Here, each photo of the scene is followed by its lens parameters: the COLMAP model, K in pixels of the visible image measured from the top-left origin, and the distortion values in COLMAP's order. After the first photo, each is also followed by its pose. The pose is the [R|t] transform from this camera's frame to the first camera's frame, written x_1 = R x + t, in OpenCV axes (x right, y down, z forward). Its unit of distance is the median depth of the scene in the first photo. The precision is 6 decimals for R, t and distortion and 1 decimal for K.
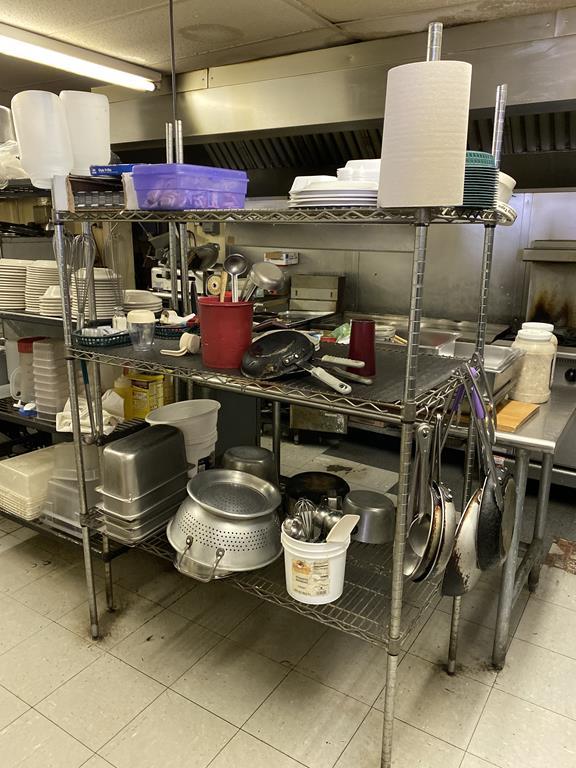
lens RADIAL K [[588.9, 0, 289.0], [0, 588.9, 384.7], [0, 0, 1]] dist [0.030800, -0.027801]
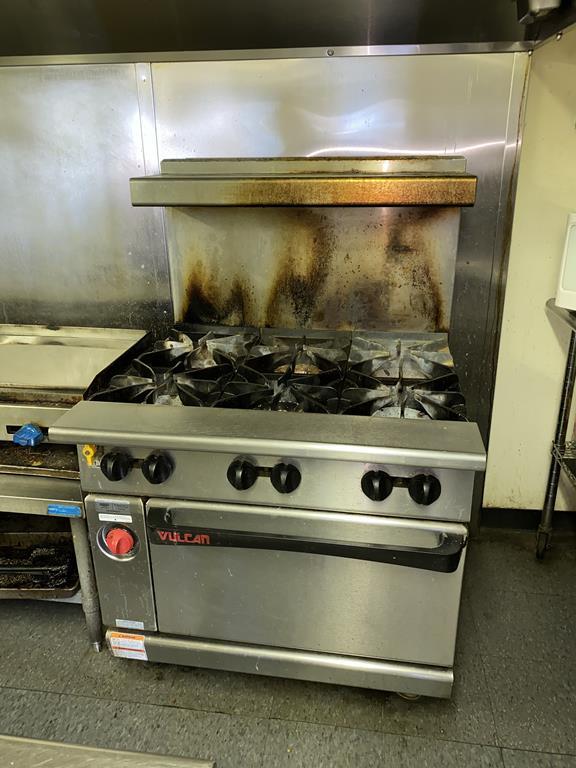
lens RADIAL K [[588.9, 0, 289.0], [0, 588.9, 382.7], [0, 0, 1]] dist [0.030800, -0.027801]
pose [[0.912559, -0.157832, 0.377261, 0.294063], [0.116252, 0.984581, 0.130710, -0.112144], [-0.392074, -0.075423, 0.916837, 0.488246]]
